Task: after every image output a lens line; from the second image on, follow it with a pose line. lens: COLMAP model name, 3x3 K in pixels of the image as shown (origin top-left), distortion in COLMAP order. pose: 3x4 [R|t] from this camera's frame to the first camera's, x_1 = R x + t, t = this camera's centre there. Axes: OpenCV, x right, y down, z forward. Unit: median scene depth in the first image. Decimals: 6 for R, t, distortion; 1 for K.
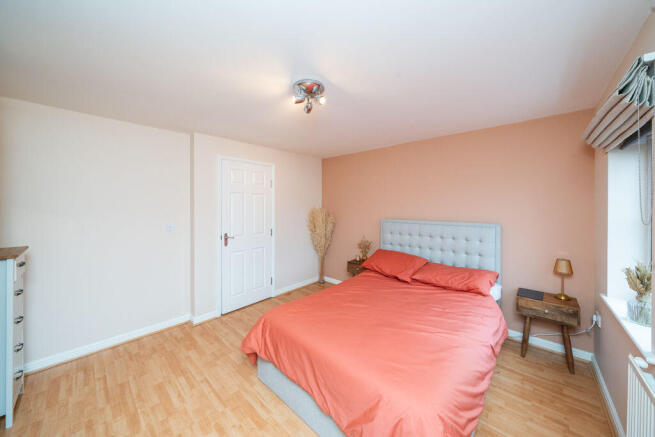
lens RADIAL K [[227.8, 0, 319.5], [0, 227.8, 206.5], [0, 0, 1]] dist [-0.001098, -0.000066]
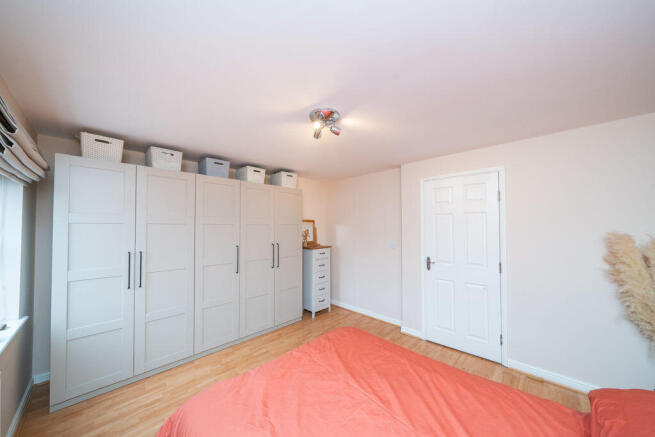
lens RADIAL K [[227.8, 0, 327.3], [0, 227.8, 221.6], [0, 0, 1]] dist [-0.001098, -0.000066]
pose [[-0.005384, -0.018992, -0.999805, 0.524648], [0.000868, 0.999819, -0.018997, -0.014049], [0.999985, -0.000970, -0.005366, 0.541208]]
